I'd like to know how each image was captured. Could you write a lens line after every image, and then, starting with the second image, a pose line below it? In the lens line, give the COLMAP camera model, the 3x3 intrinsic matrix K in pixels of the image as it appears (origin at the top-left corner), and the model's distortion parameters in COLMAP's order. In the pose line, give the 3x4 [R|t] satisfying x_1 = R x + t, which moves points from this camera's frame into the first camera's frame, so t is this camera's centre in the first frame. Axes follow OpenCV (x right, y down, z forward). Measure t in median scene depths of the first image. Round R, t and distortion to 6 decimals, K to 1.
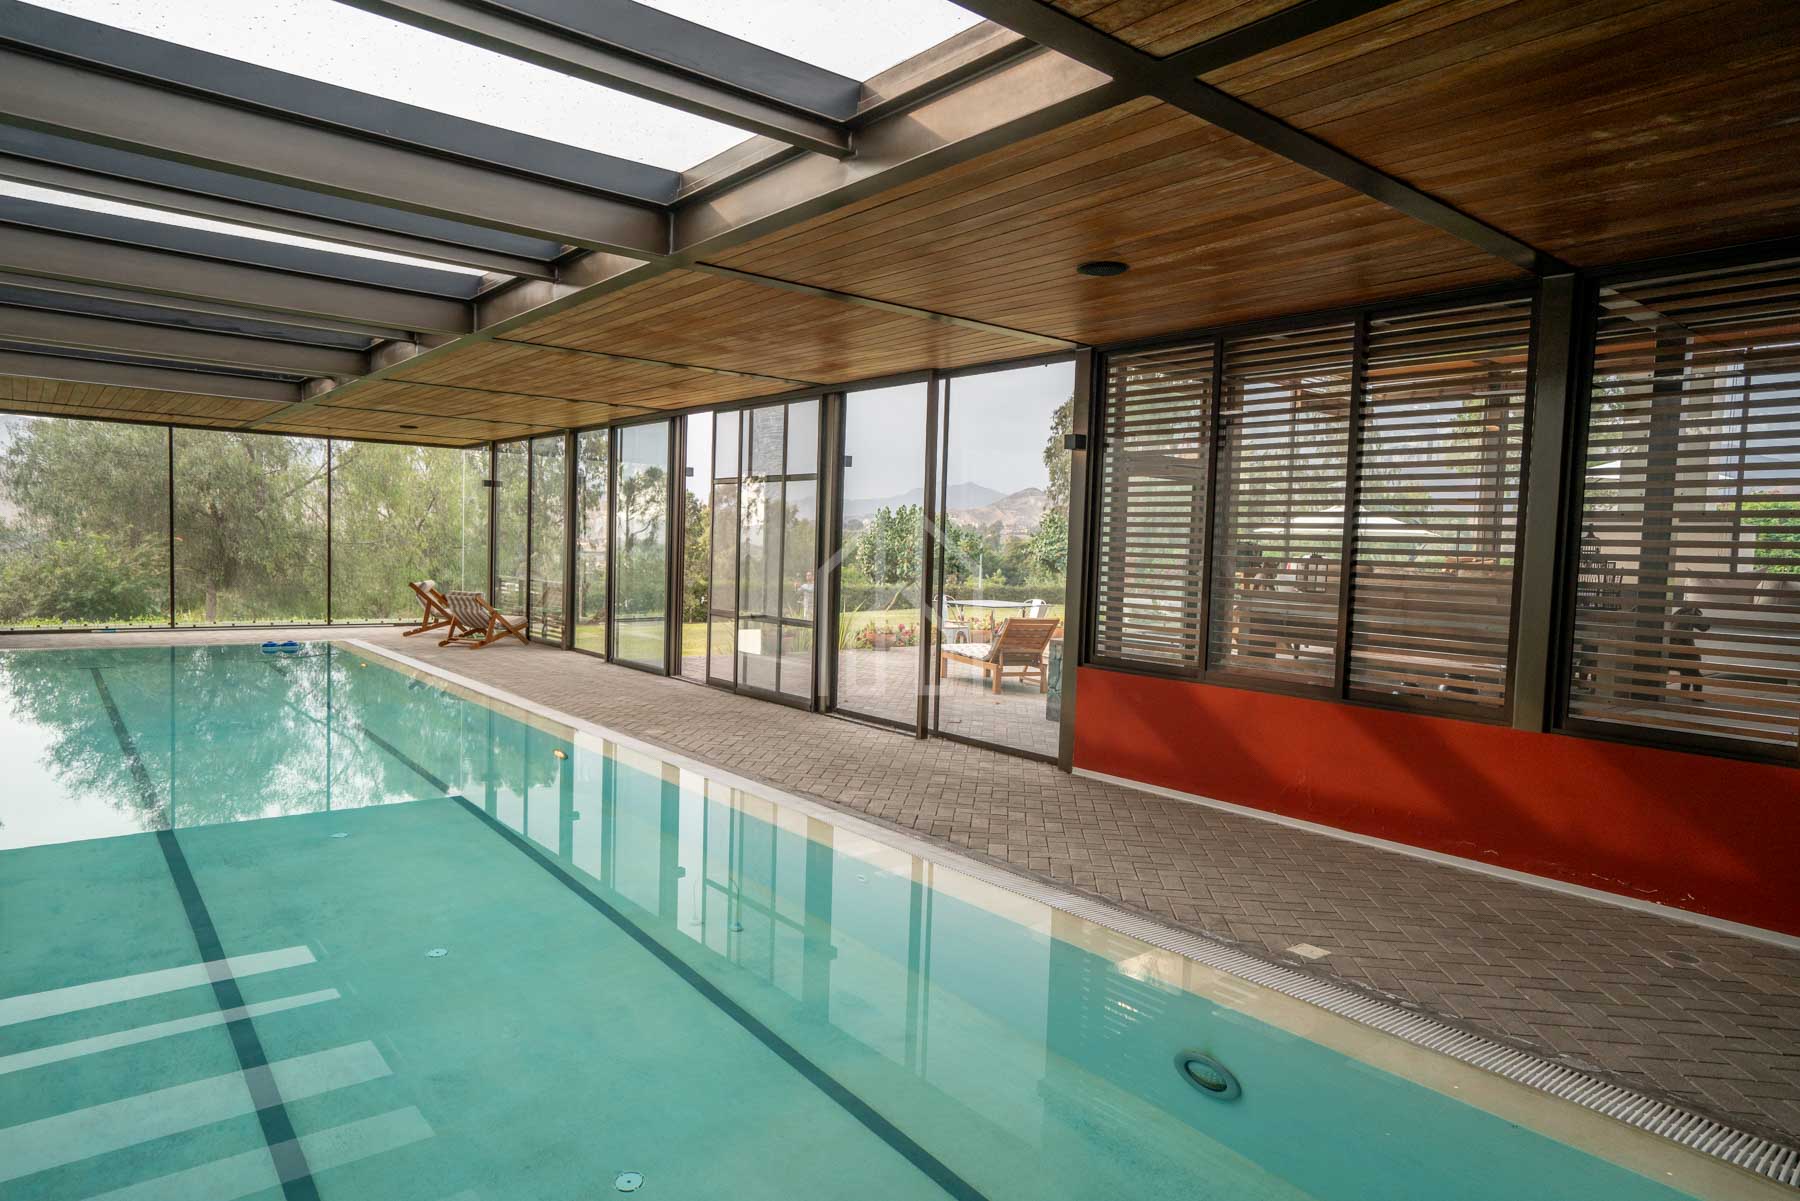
lens RADIAL K [[1075.9, 0, 890.5], [0, 1075.9, 615.0], [0, 0, 1]] dist [-0.010131, -0.000244]
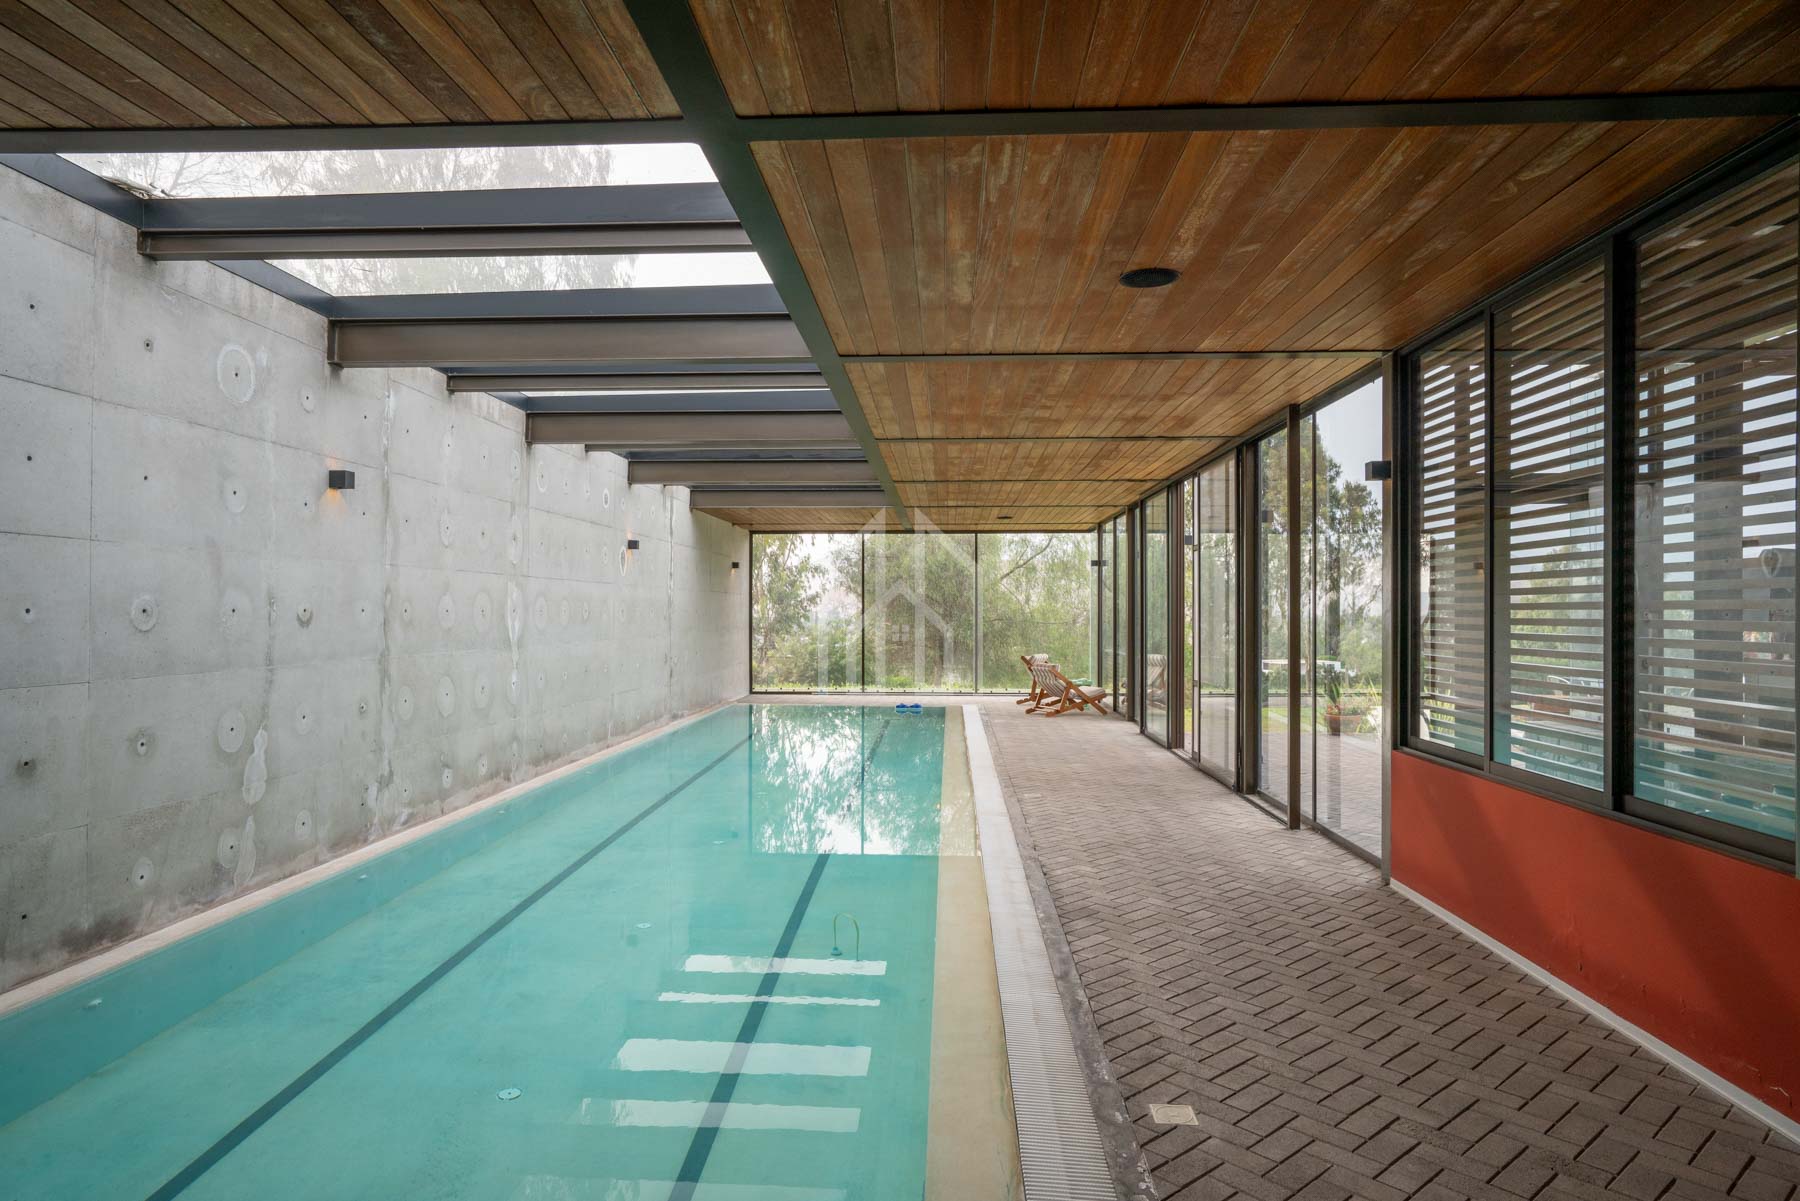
lens RADIAL K [[1075.9, 0, 891.3], [0, 1075.9, 583.7], [0, 0, 1]] dist [-0.010131, -0.000244]
pose [[0.748168, -0.045459, -0.661950, 0.468875], [-0.024809, 0.995036, -0.096374, 0.013286], [0.663045, 0.088526, 0.743326, 0.173498]]
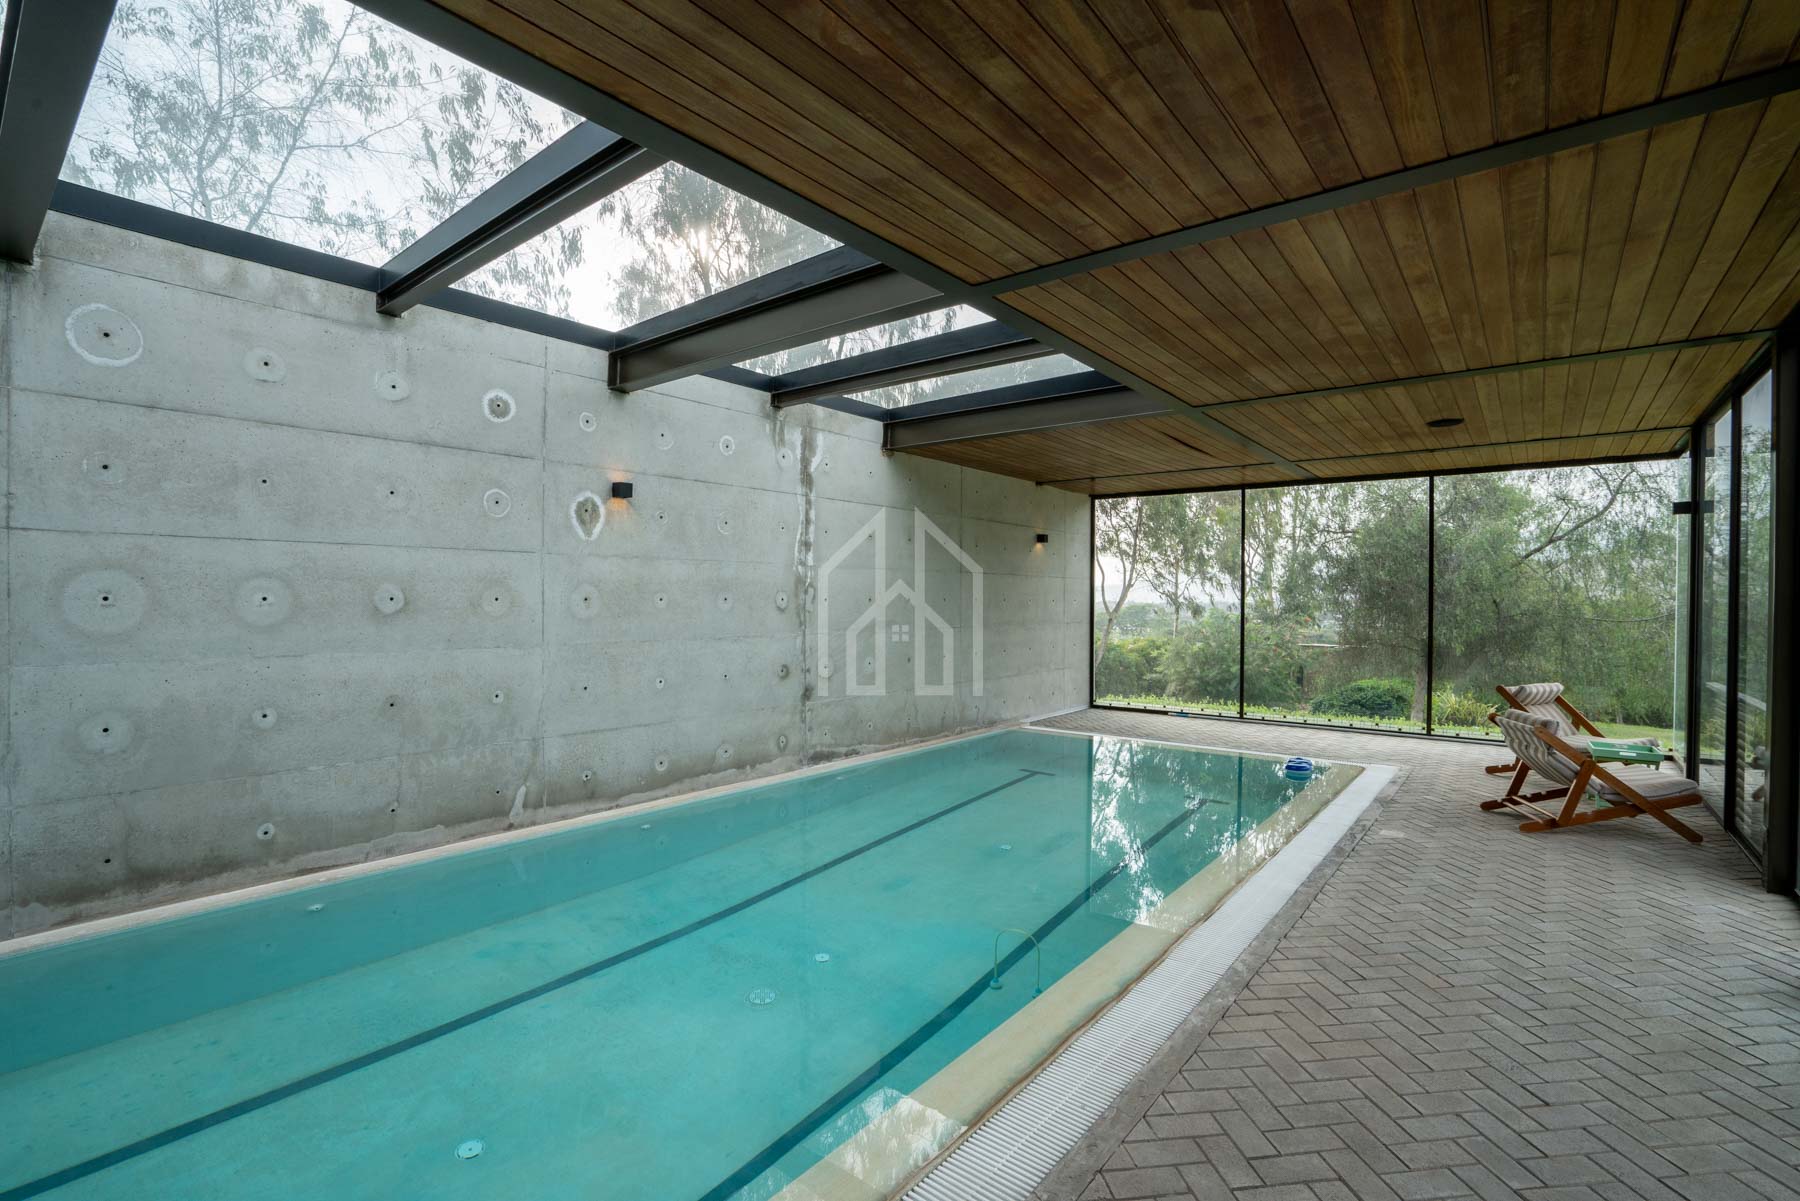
lens RADIAL K [[824.3, 0, 905.1], [0, 824.3, 618.4], [0, 0, 1]] dist [-0.027726, 0.001369]
pose [[0.248399, -0.008518, -0.968620, -0.217547], [-0.061568, 0.997801, -0.024564, -0.086207], [0.966699, 0.065737, 0.247328, 1.363775]]
